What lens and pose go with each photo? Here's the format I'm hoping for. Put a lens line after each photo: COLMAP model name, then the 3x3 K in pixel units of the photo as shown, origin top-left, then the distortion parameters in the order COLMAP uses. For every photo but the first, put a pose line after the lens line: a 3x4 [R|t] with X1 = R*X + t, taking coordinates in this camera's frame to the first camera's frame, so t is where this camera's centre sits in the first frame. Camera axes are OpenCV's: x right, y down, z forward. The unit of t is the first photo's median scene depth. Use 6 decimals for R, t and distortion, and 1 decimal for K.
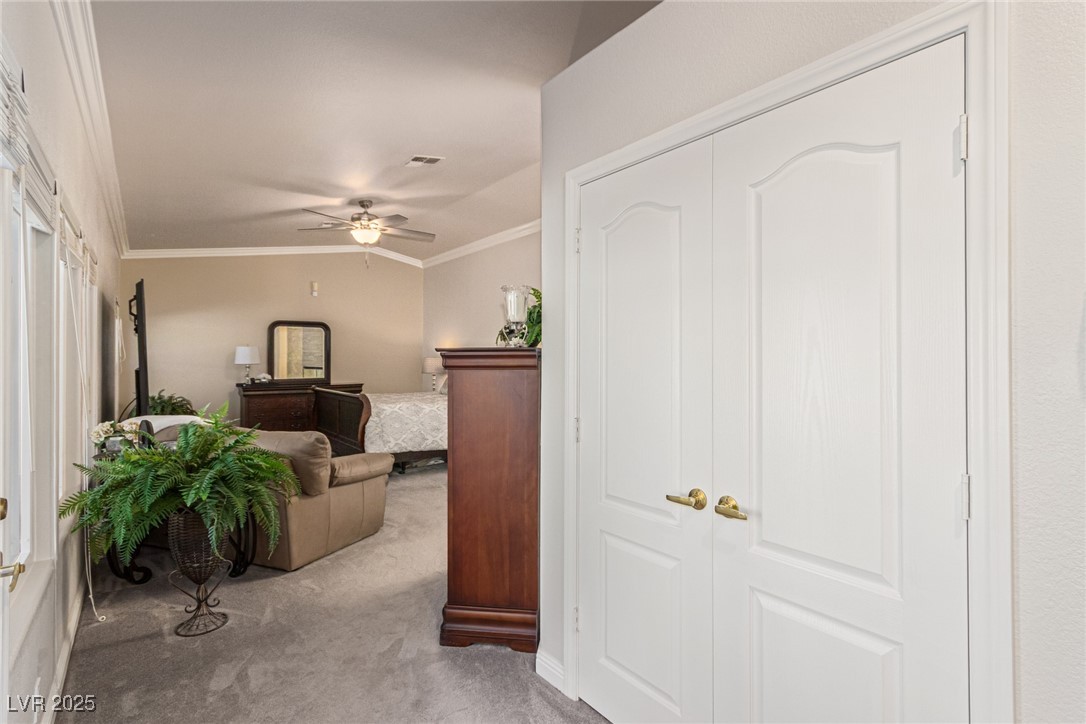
lens RADIAL K [[502.7, 0, 544.3], [0, 502.7, 360.8], [0, 0, 1]] dist [0.004199, -0.000979]
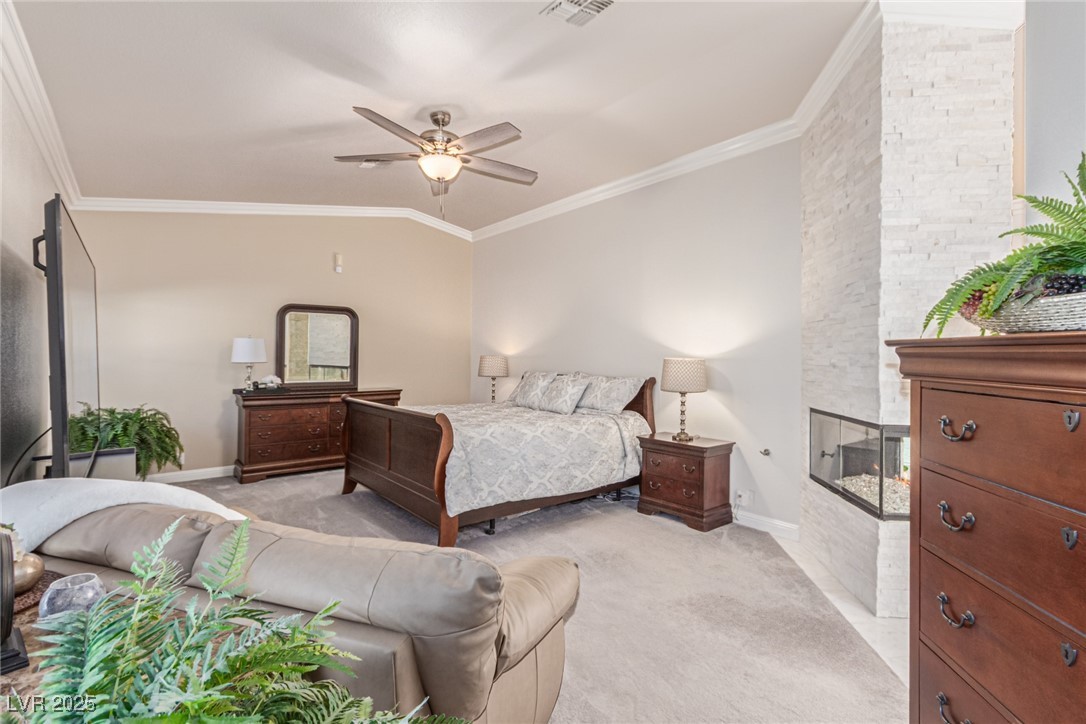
lens RADIAL K [[502.7, 0, 543.8], [0, 502.7, 360.0], [0, 0, 1]] dist [0.004199, -0.000979]
pose [[0.999854, 0.010140, 0.013739, -0.178618], [-0.010151, 0.999948, 0.000782, -0.001839], [-0.013730, -0.000921, 0.999905, 0.275104]]
